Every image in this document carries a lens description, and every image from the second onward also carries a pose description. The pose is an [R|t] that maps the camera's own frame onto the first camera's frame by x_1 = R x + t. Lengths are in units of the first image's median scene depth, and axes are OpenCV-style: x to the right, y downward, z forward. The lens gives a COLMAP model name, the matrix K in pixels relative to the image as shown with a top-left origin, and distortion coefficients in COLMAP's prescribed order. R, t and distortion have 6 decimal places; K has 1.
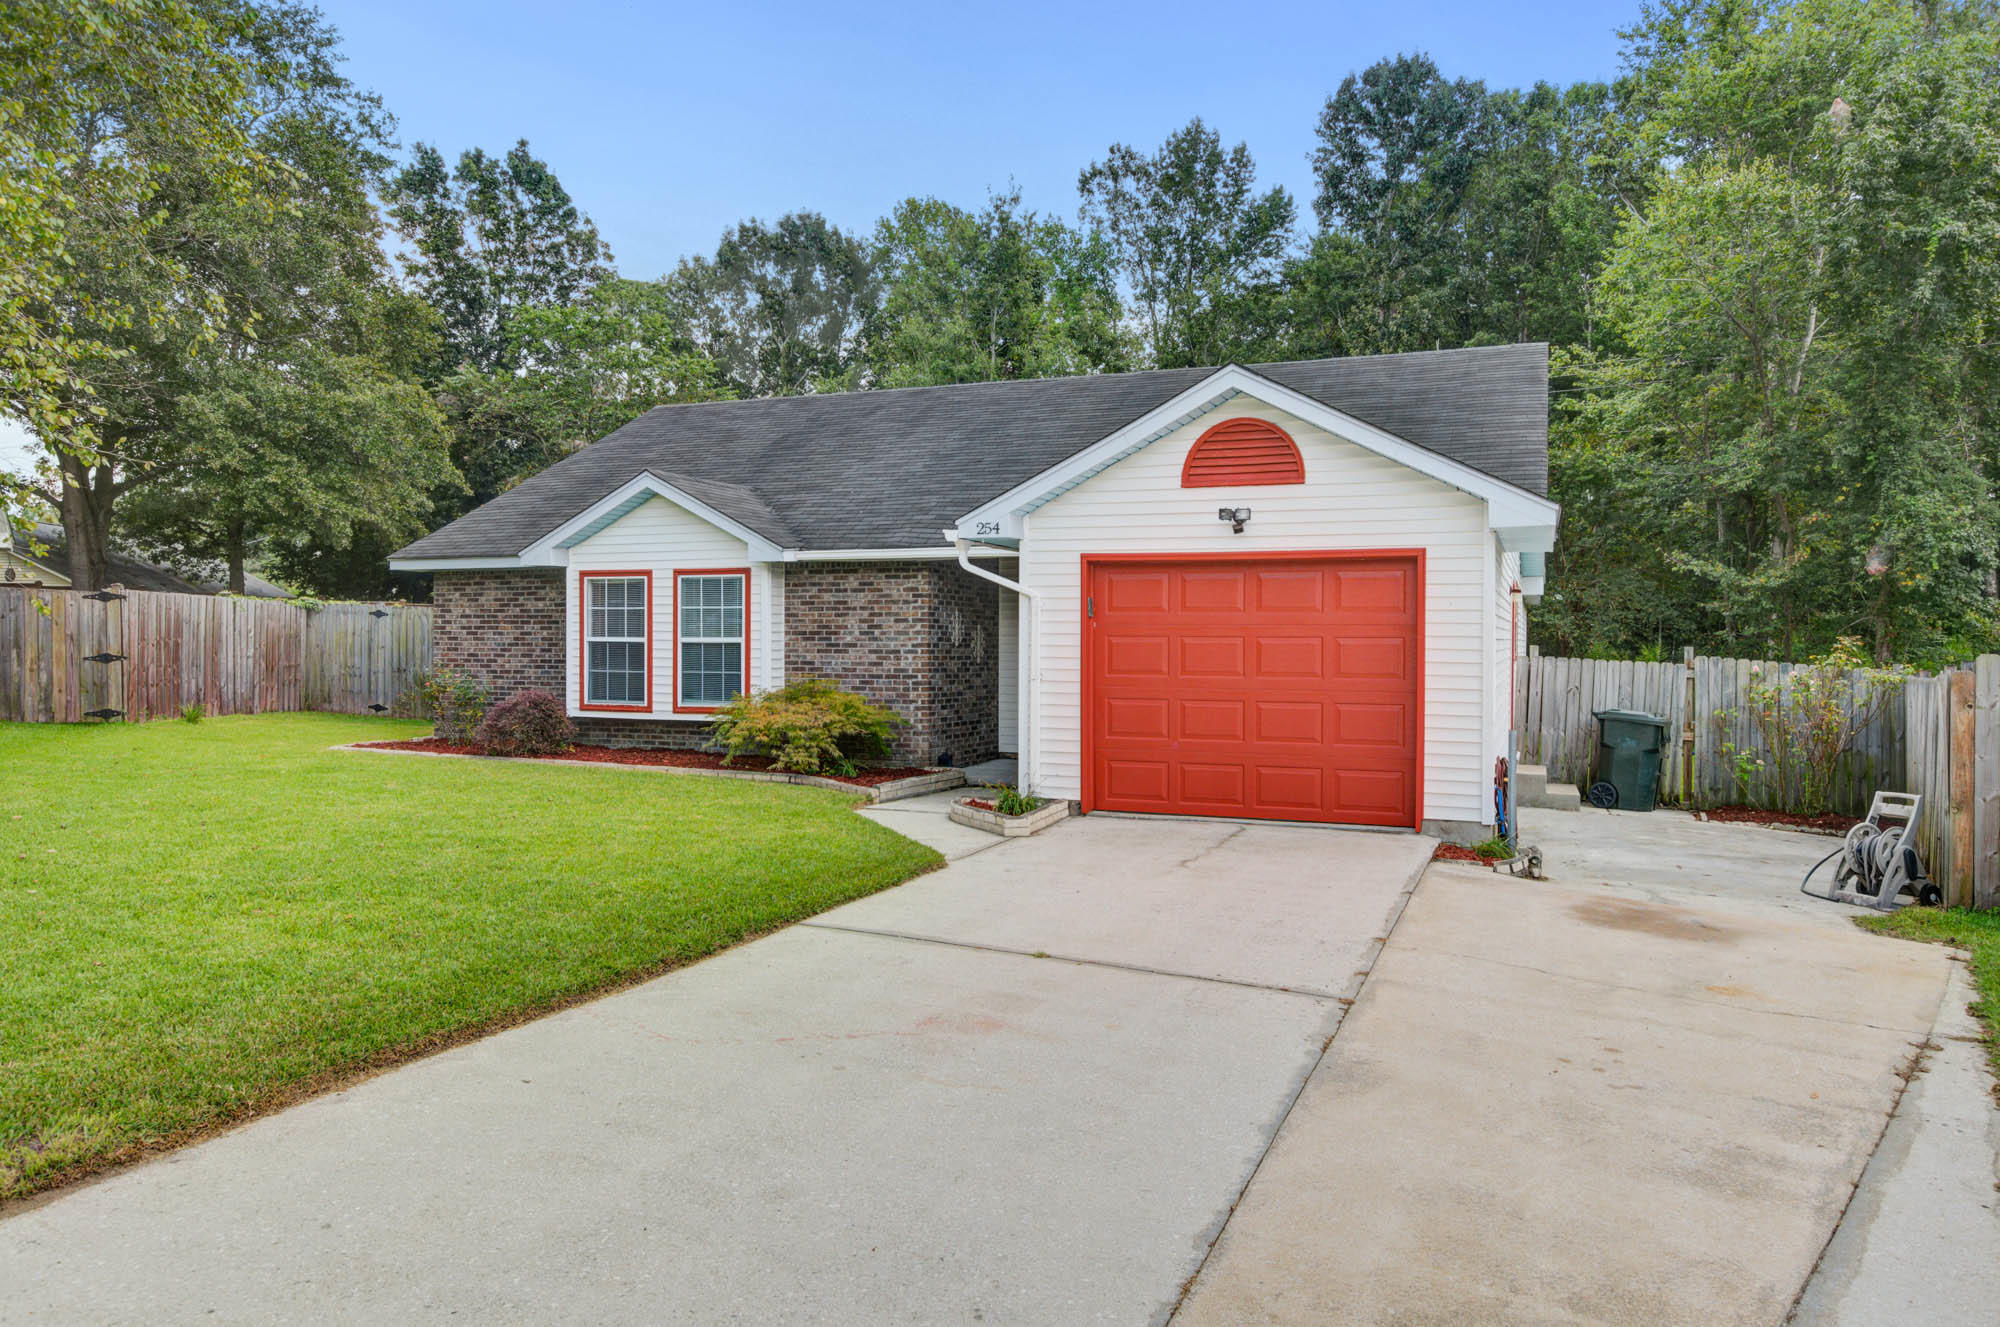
lens RADIAL K [[1354.1, 0, 1000.0], [0, 1354.1, 663.5], [0, 0, 1]] dist [-0.000973, 0.000066]
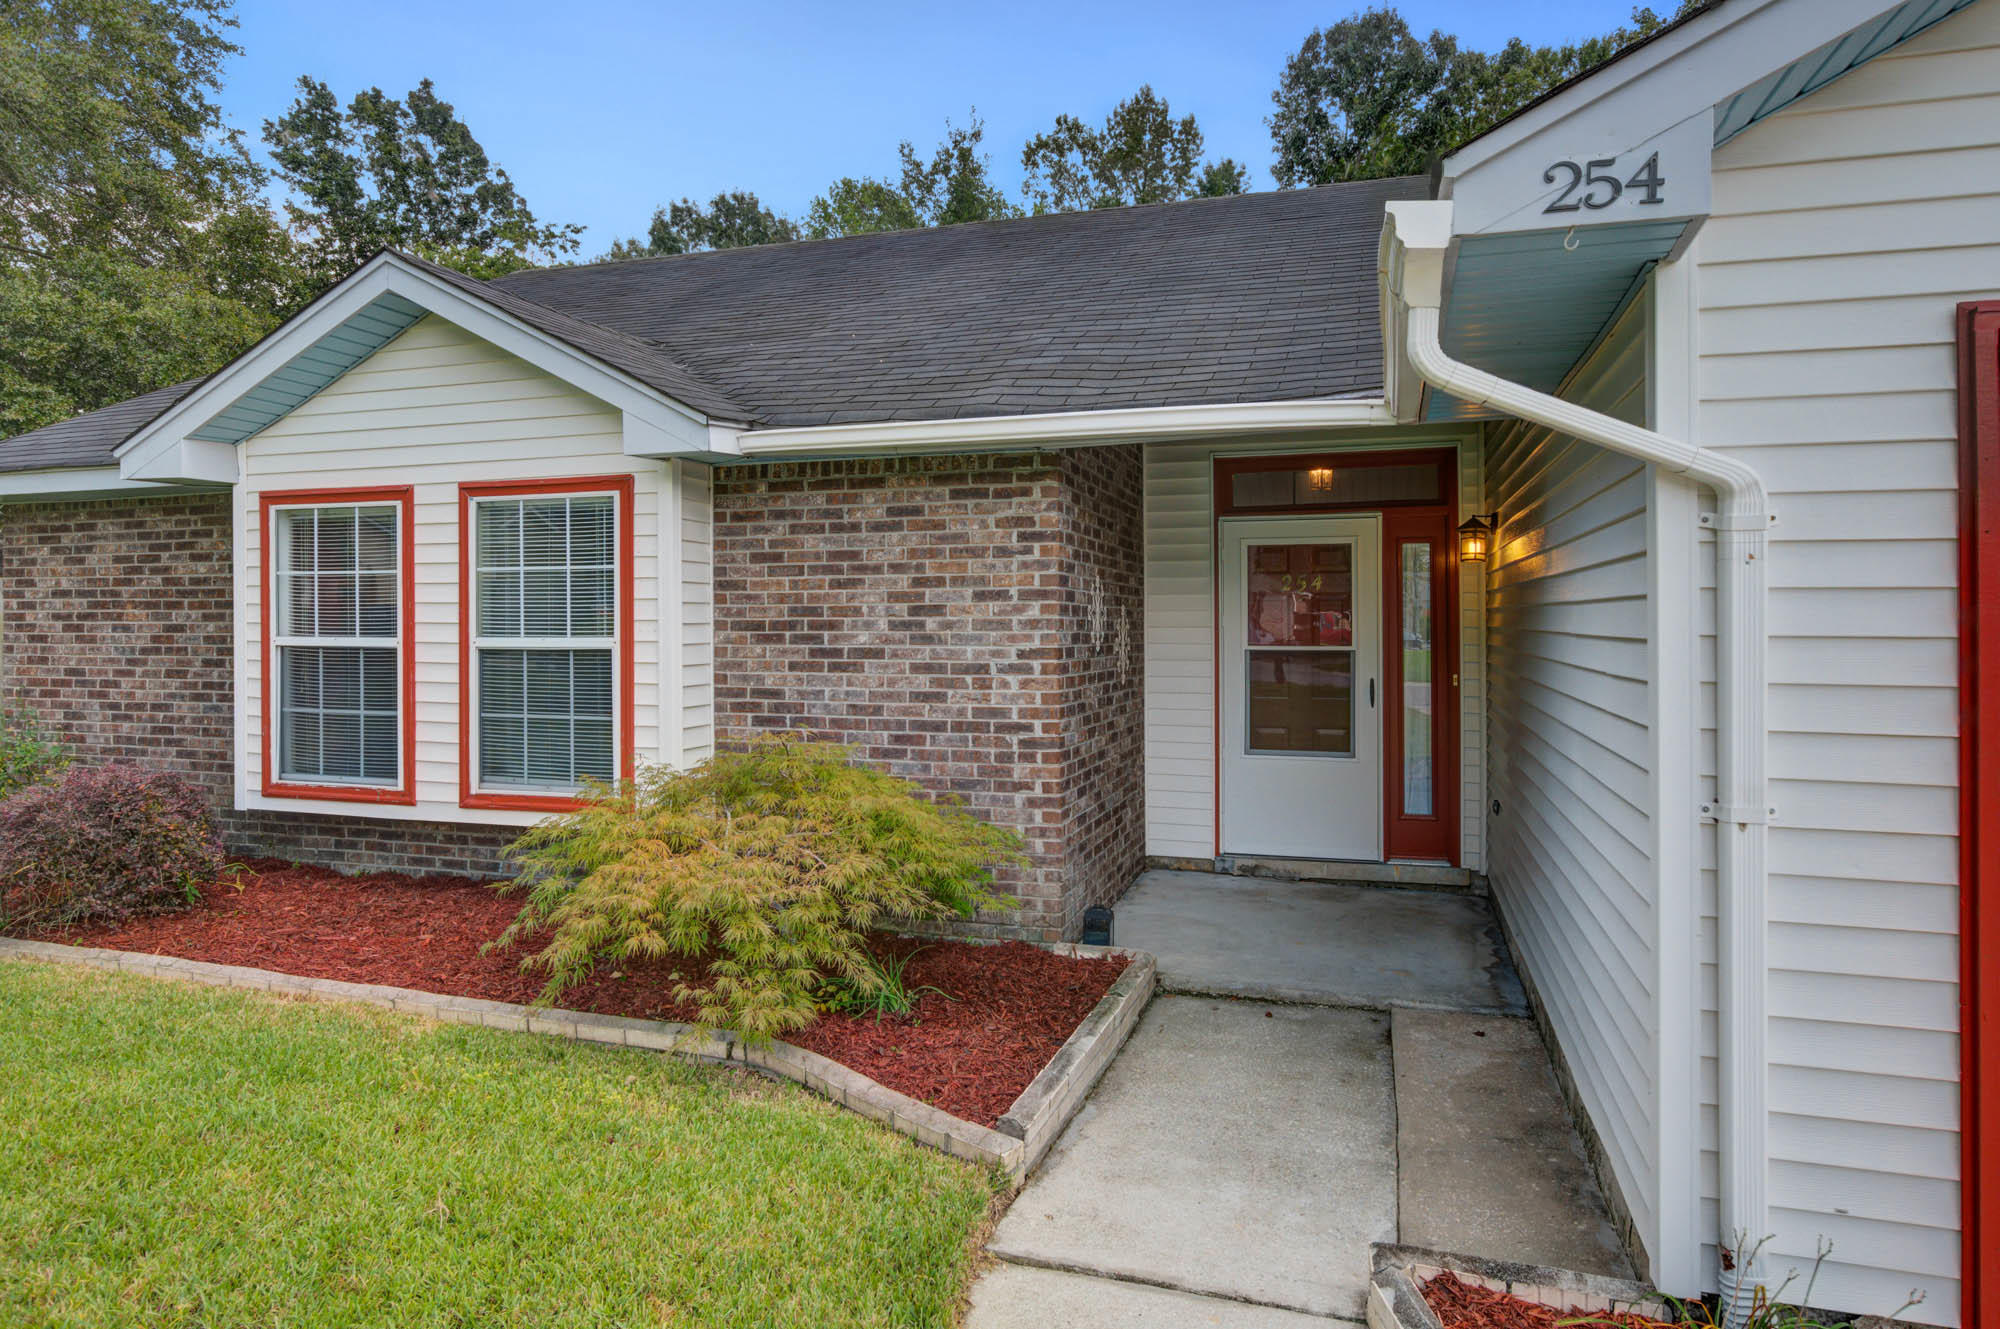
lens RADIAL K [[1186.6, 0, 1001.0], [0, 1186.6, 630.7], [0, 0, 1]] dist [-0.003507, 0.000349]
pose [[0.997214, -0.006828, 0.074281, -0.090691], [0.007502, 0.999933, -0.008799, -0.016131], [-0.074216, 0.009332, 0.997199, 0.582559]]
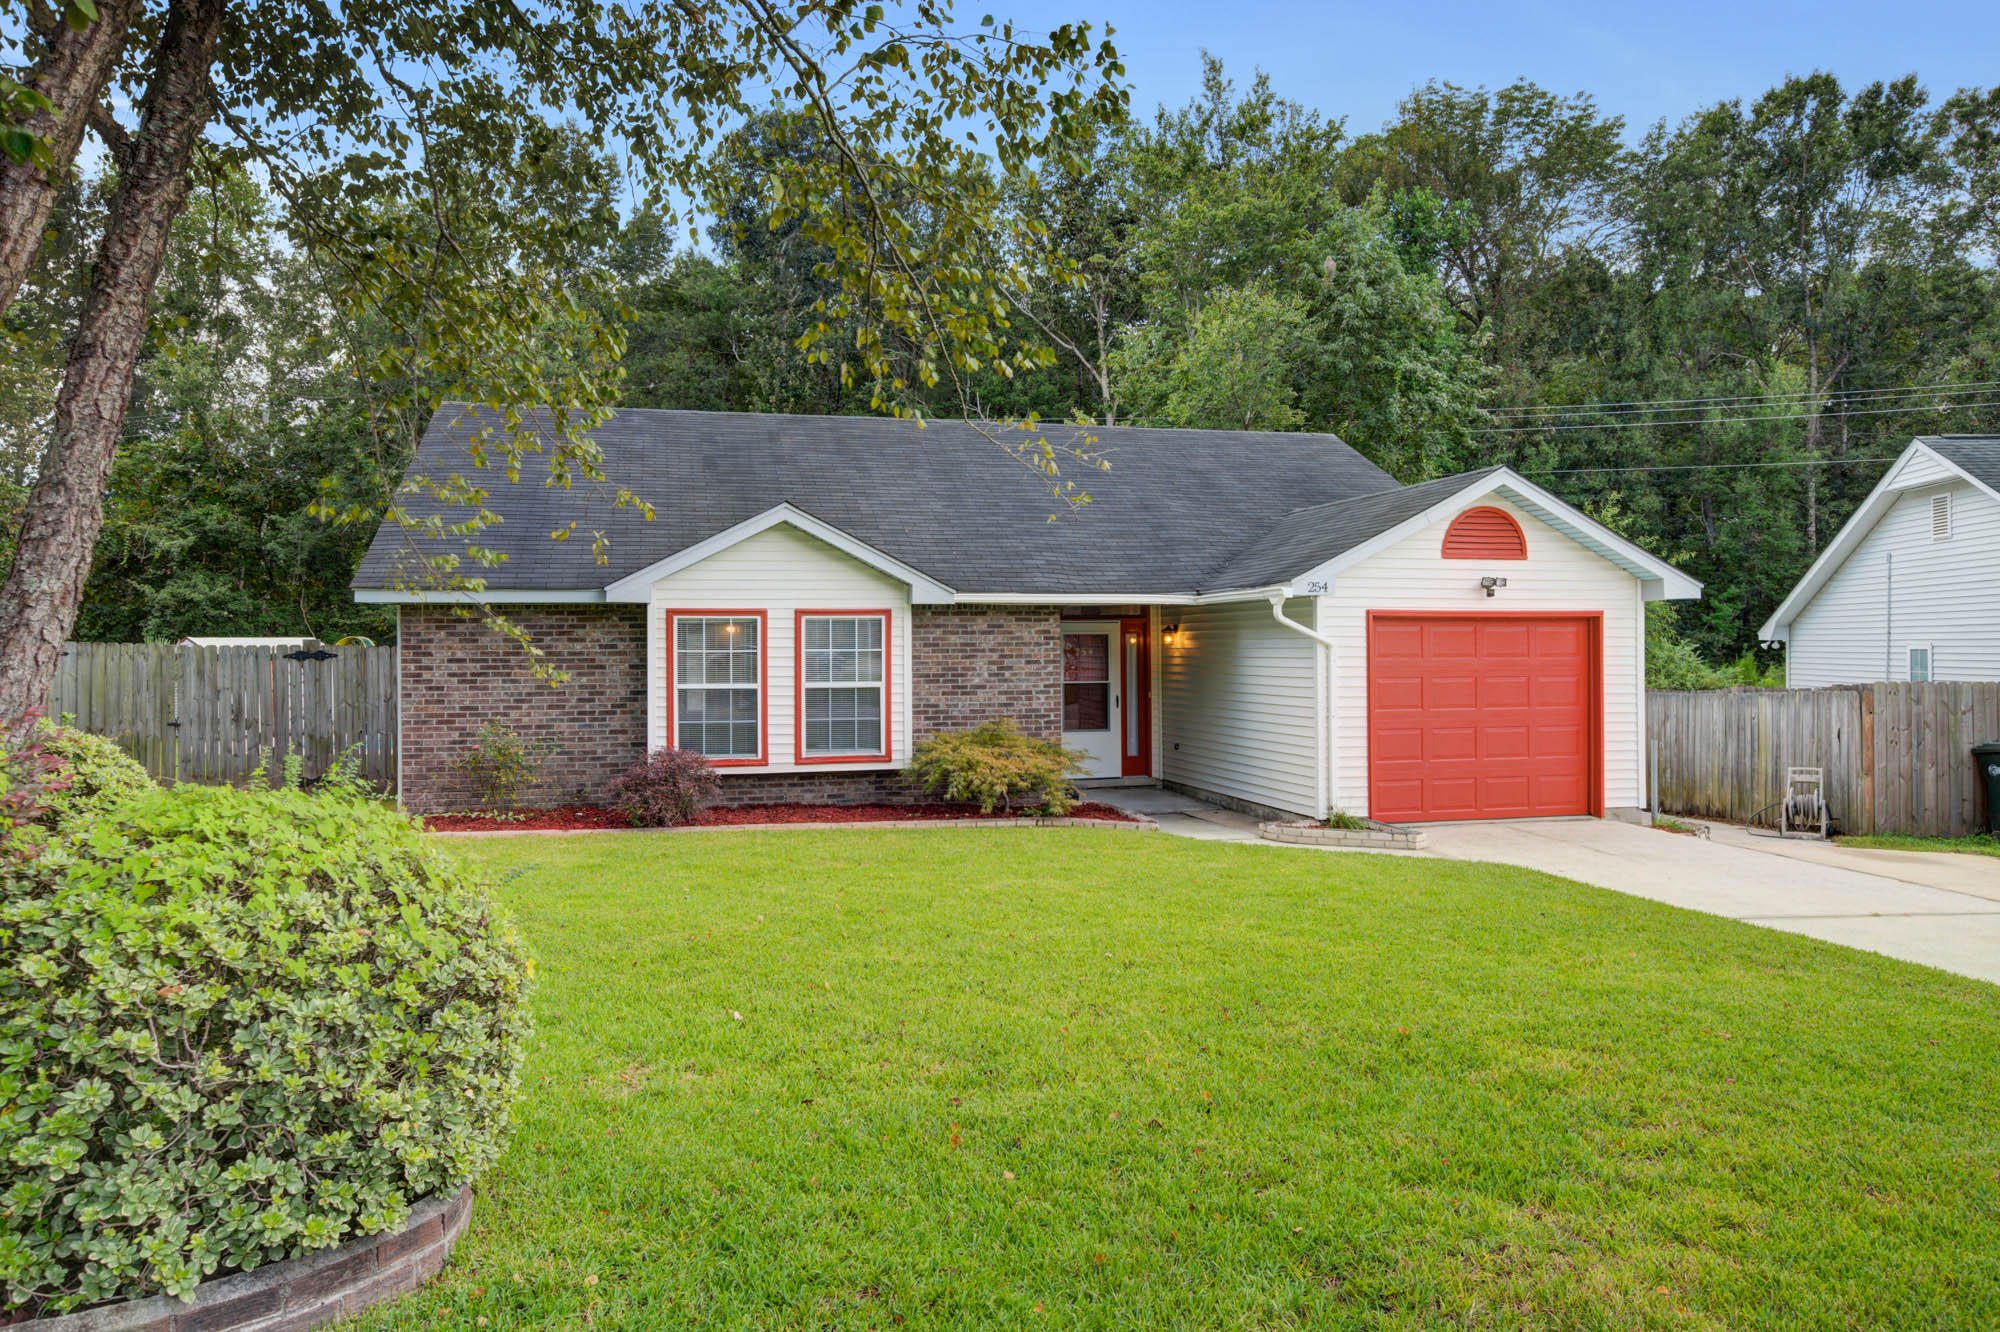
lens RADIAL K [[1354.1, 0, 1000.0], [0, 1354.1, 666.0], [0, 0, 1]] dist [-0.000973, 0.000066]
pose [[0.808792, -0.015164, 0.587899, -0.651633], [0.020052, 0.999797, -0.001798, -0.025481], [-0.587752, 0.013242, 0.808932, 0.165626]]
